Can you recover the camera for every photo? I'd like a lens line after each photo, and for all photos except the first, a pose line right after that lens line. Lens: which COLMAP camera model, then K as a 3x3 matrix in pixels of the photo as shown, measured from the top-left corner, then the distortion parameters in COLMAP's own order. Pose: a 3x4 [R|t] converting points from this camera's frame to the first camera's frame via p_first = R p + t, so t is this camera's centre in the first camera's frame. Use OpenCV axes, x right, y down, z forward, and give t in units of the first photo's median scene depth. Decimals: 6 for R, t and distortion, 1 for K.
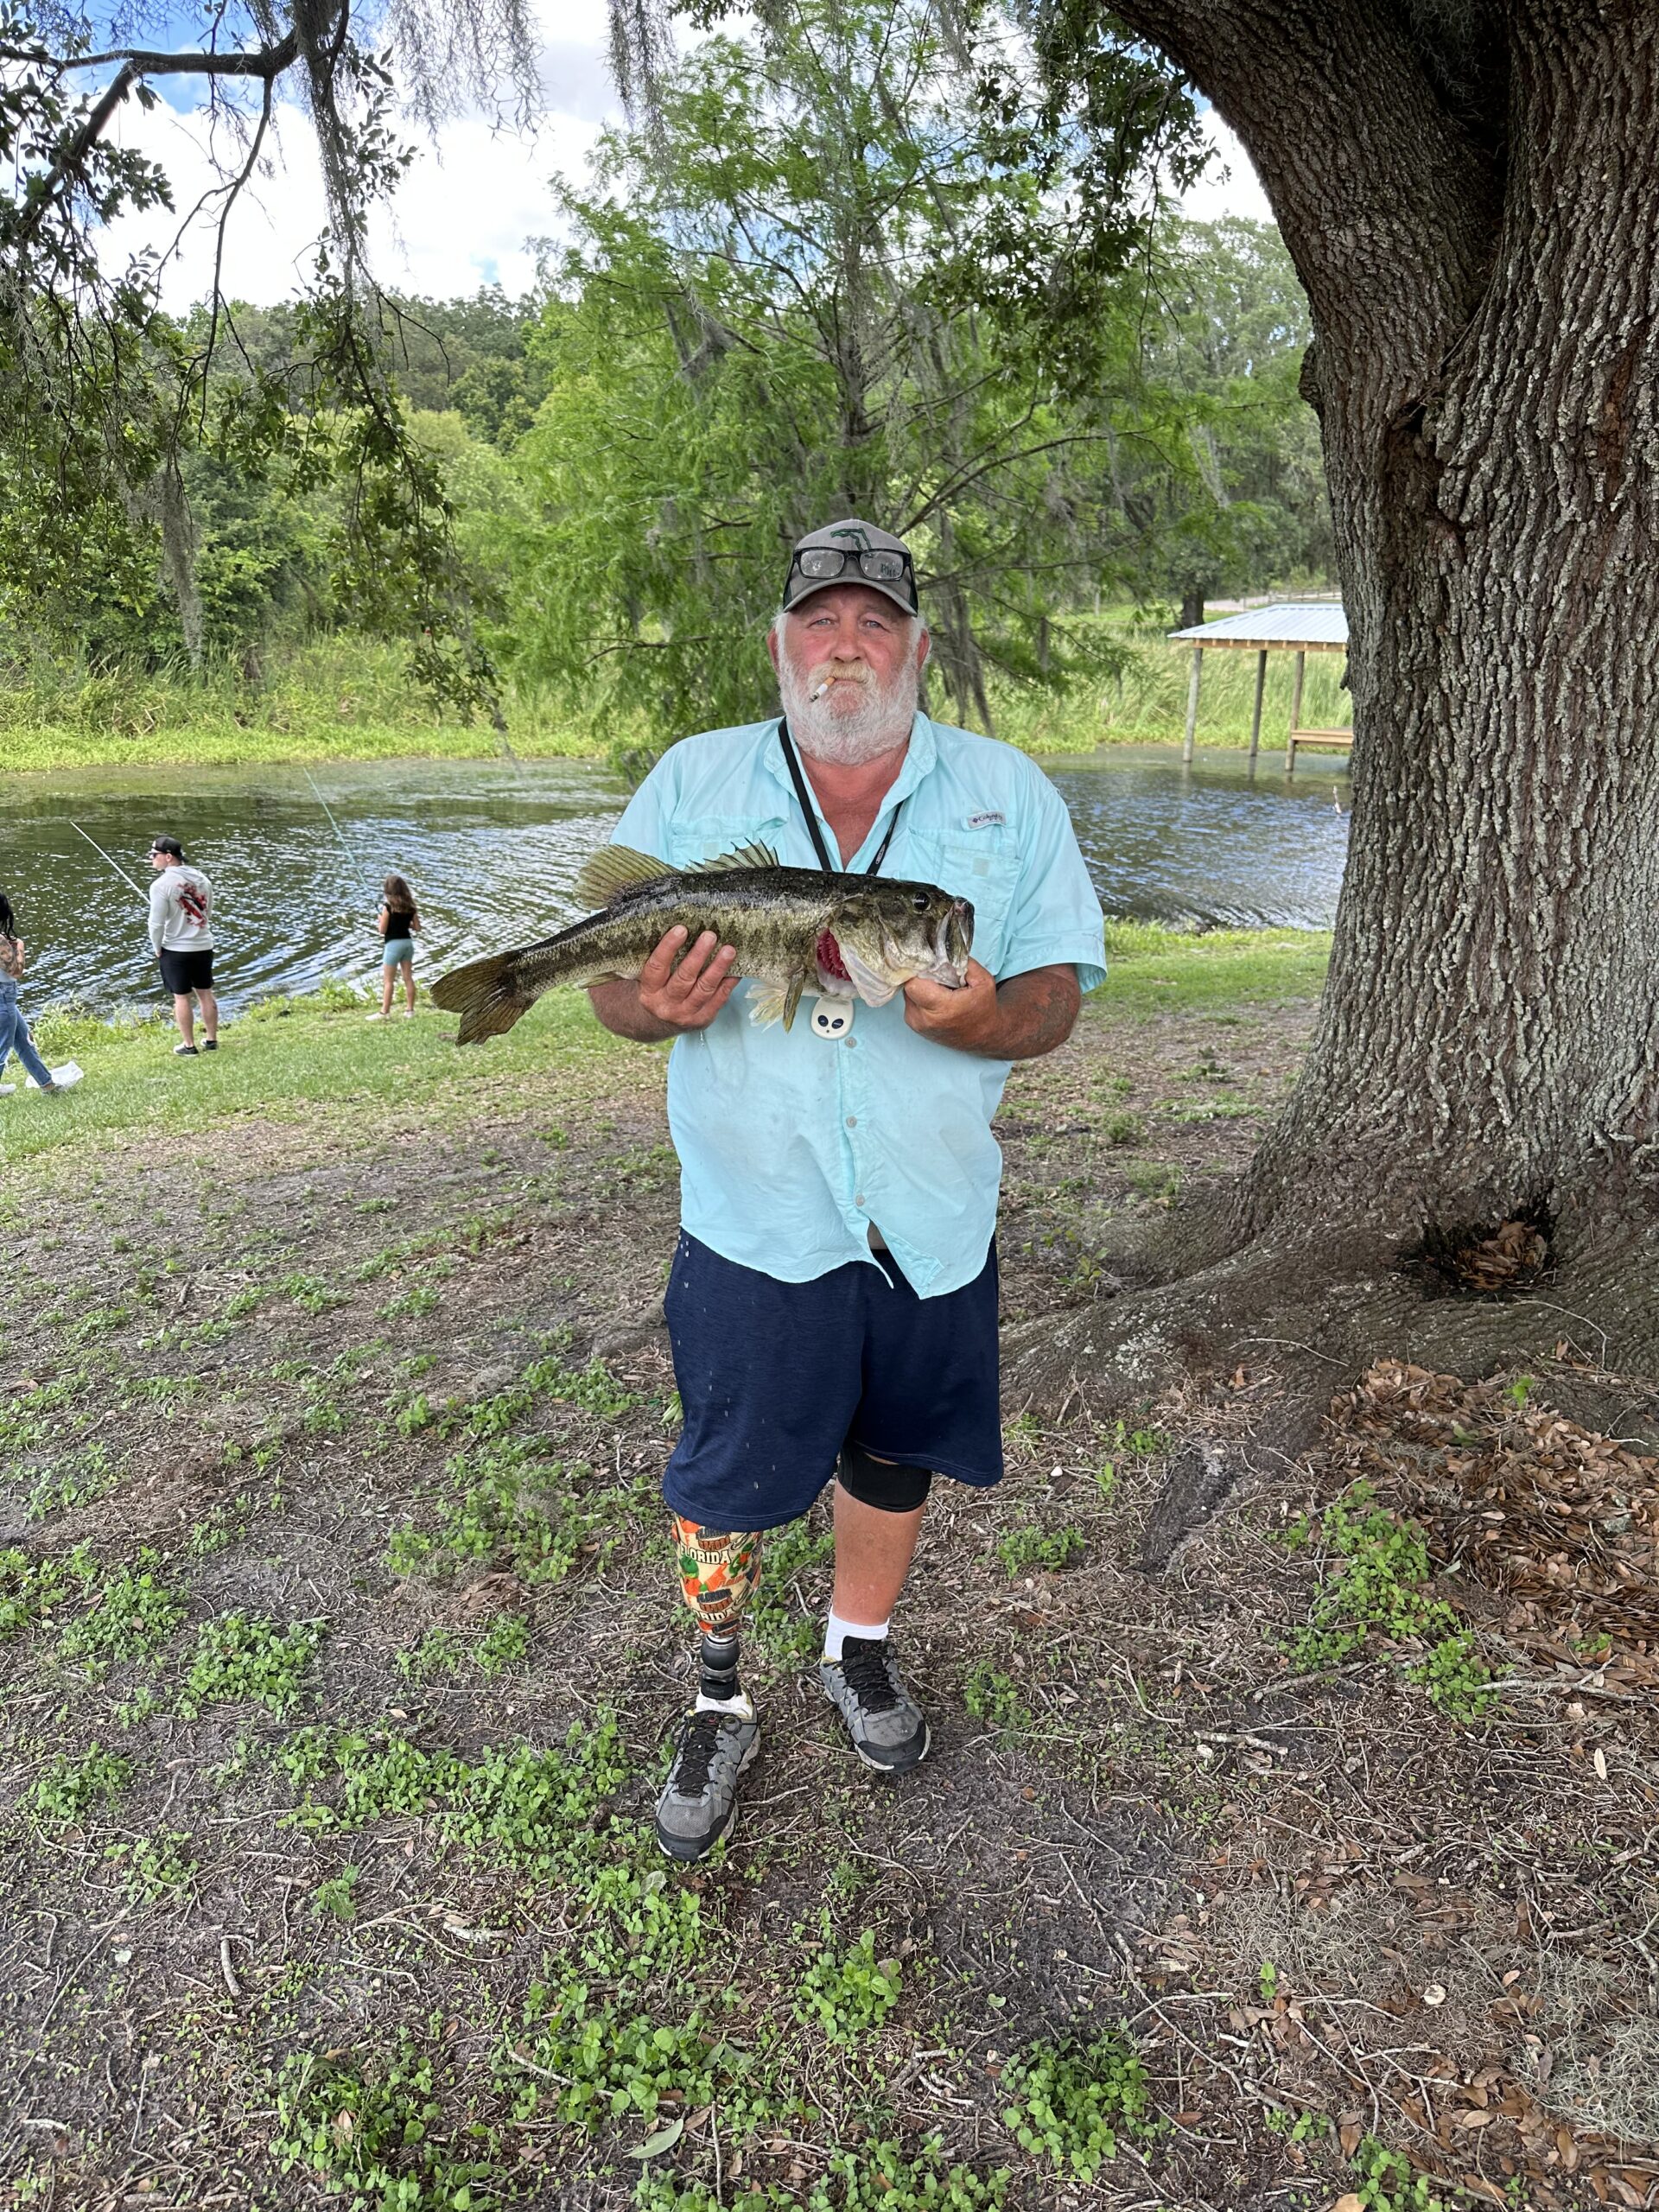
lens RADIAL K [[1553.5, 0, 830.5], [0, 1553.5, 1085.3], [0, 0, 1]] dist [0.025856, -0.011060]
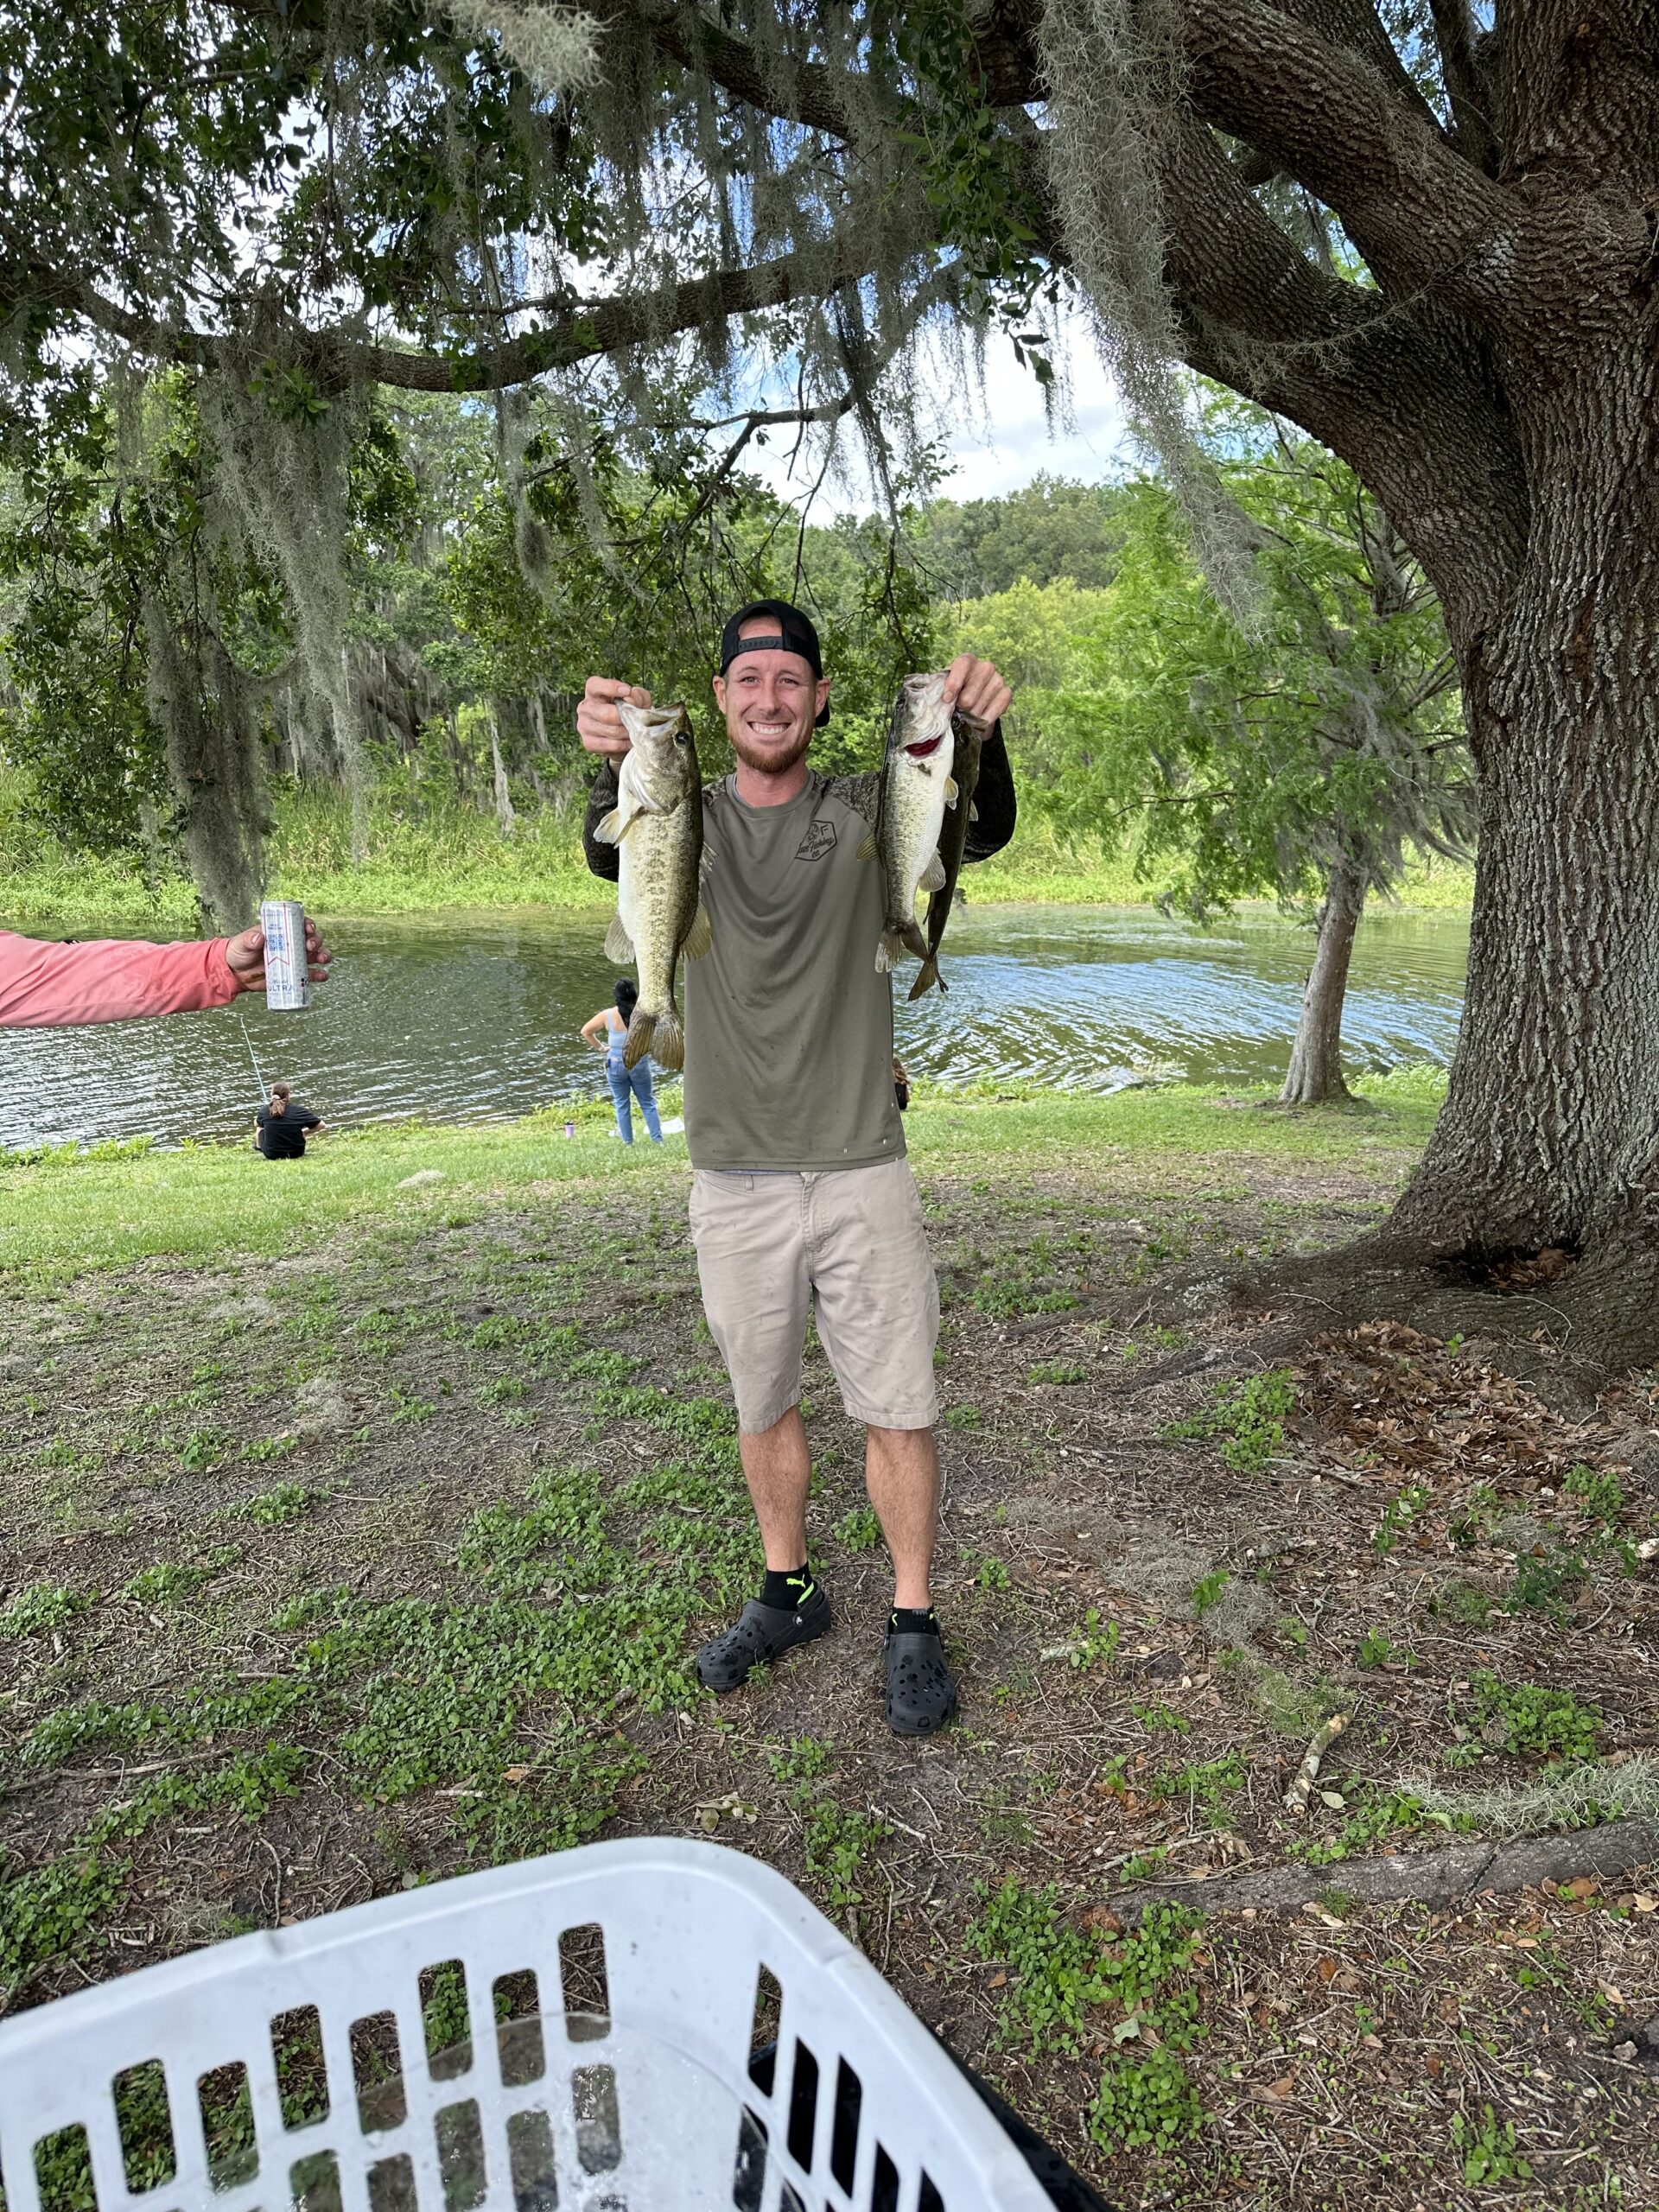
lens RADIAL K [[1553.5, 0, 830.5], [0, 1553.5, 1085.3], [0, 0, 1]] dist [0.025856, -0.011060]
pose [[0.917270, 0.073618, -0.391403, 0.405805], [-0.109933, 0.991388, -0.071163, 0.116941], [0.382794, 0.108304, 0.917464, -0.426048]]
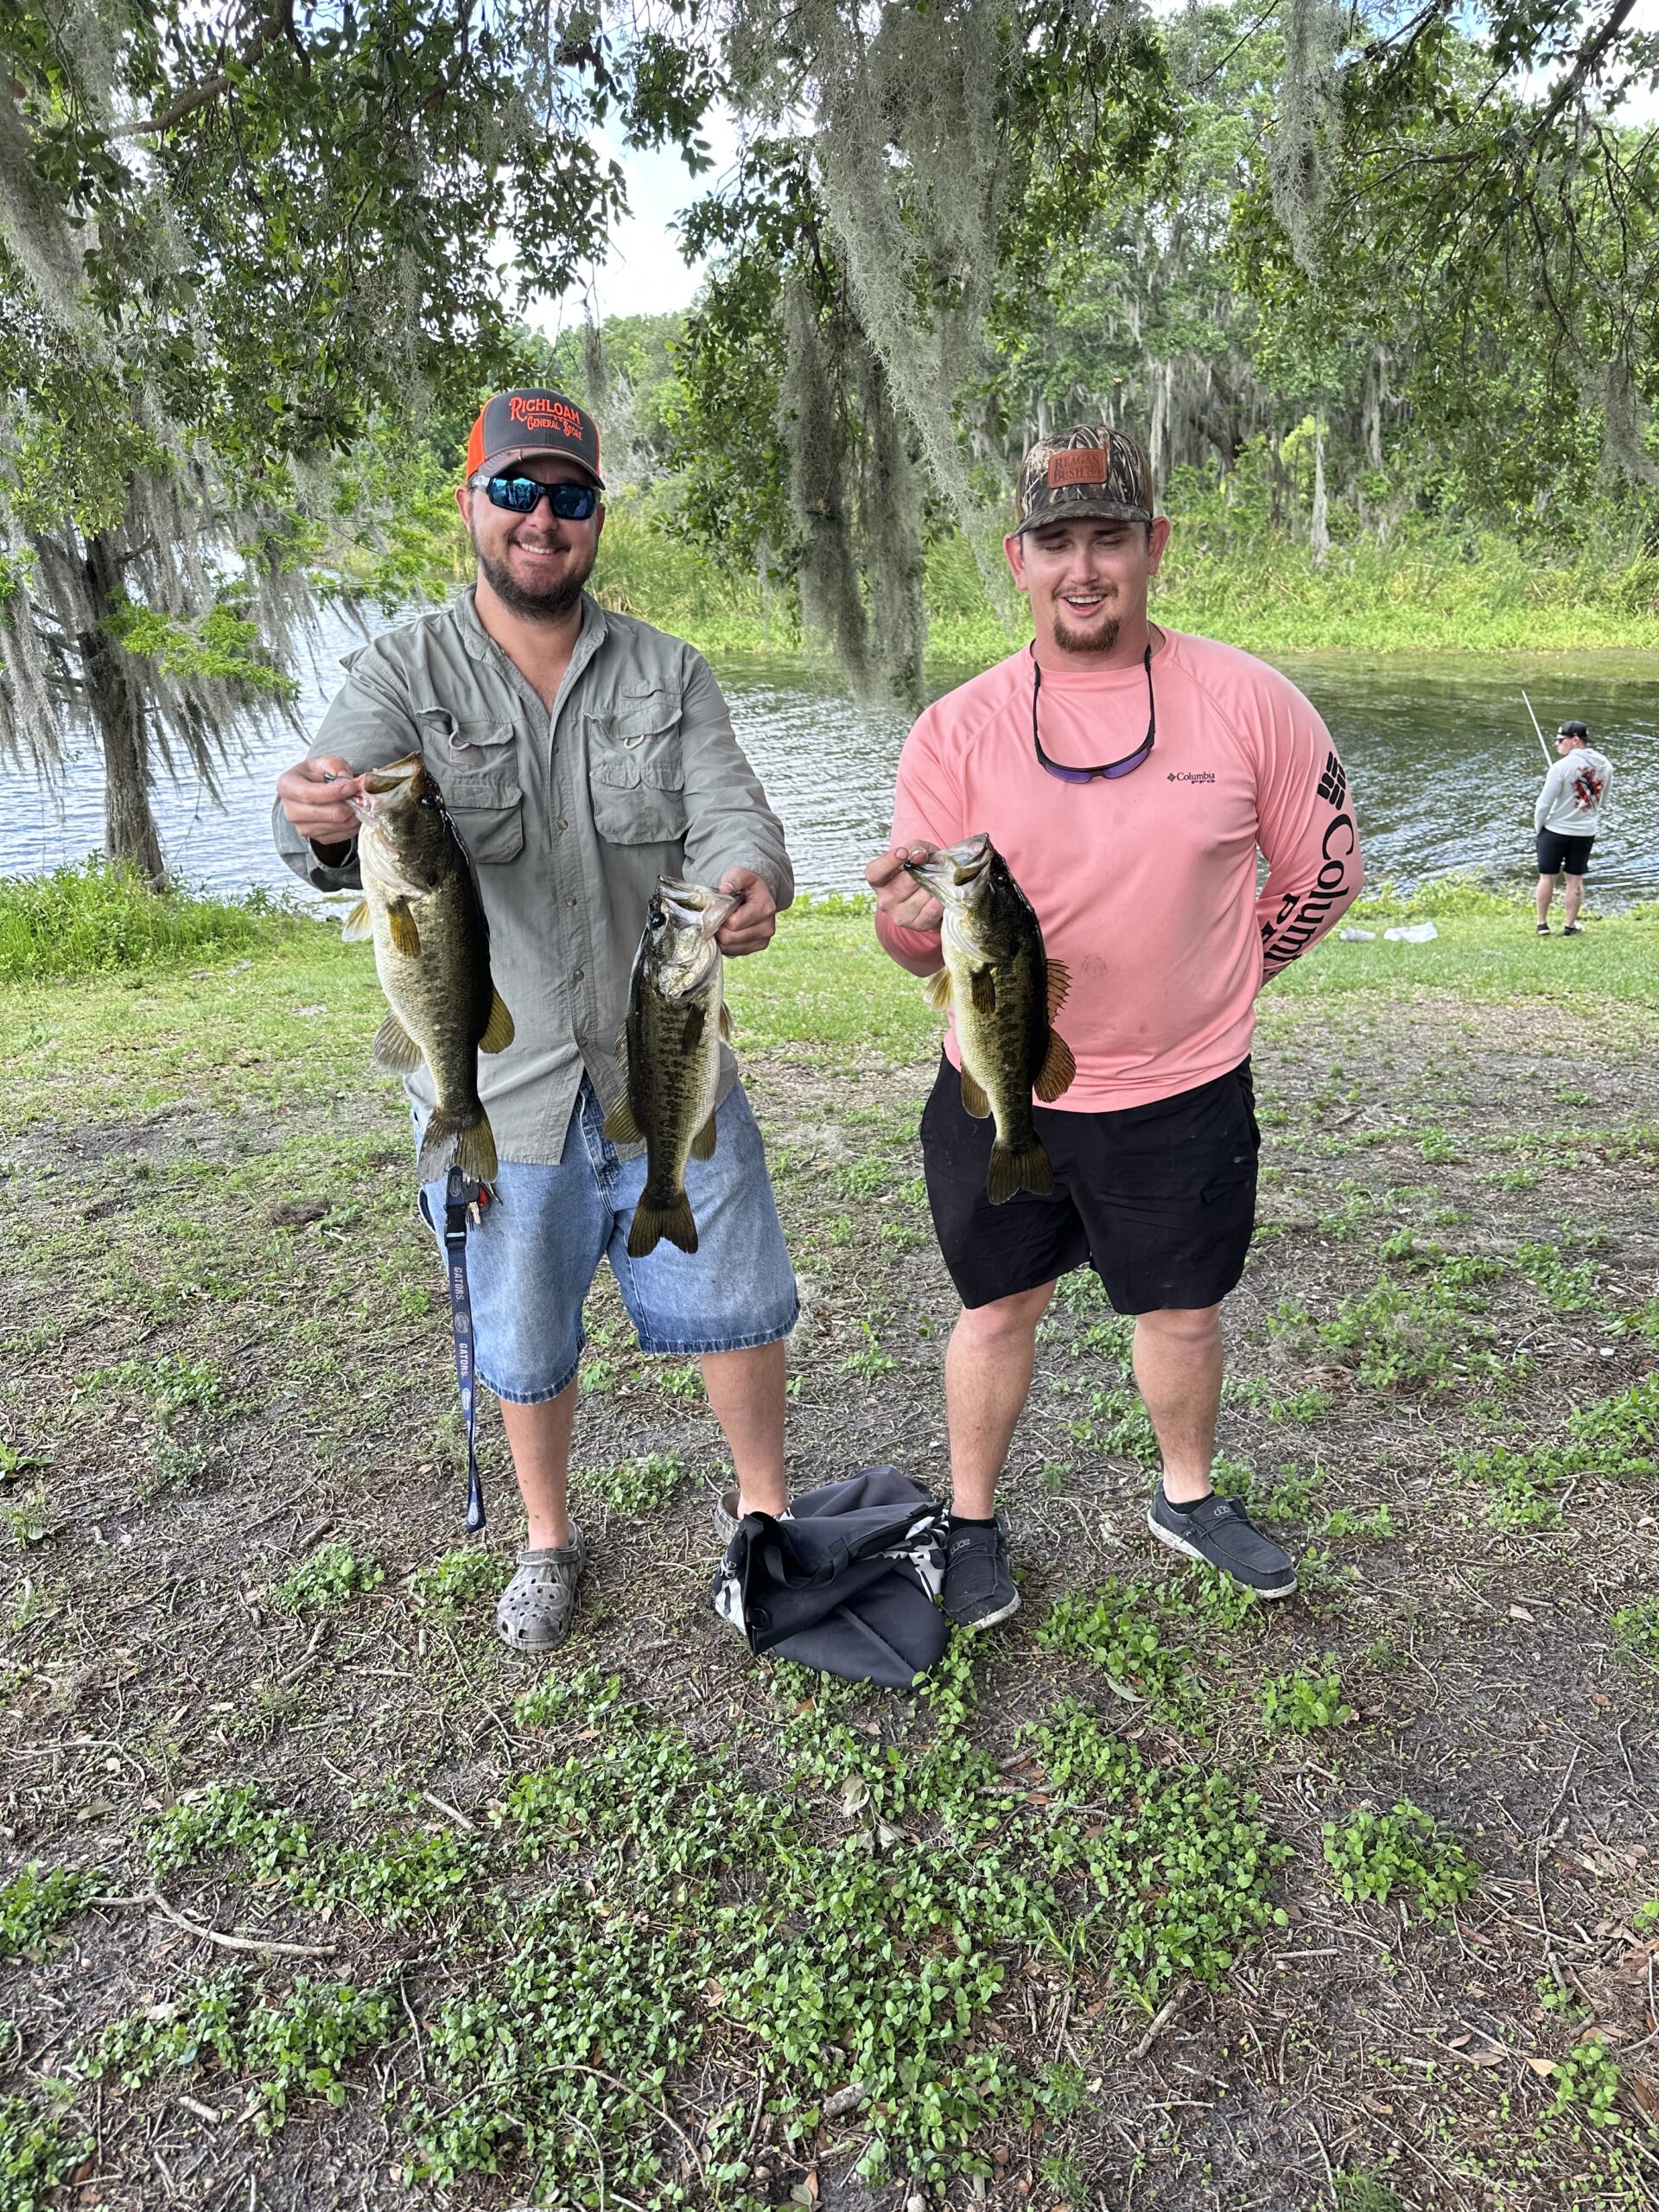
lens RADIAL K [[1553.5, 0, 830.5], [0, 1553.5, 1085.3], [0, 0, 1]] dist [0.025856, -0.011060]
pose [[0.615018, 0.250310, -0.747728, 0.307070], [-0.194773, 0.967117, 0.163548, -0.003739], [0.764079, 0.045052, 0.643548, -0.037048]]
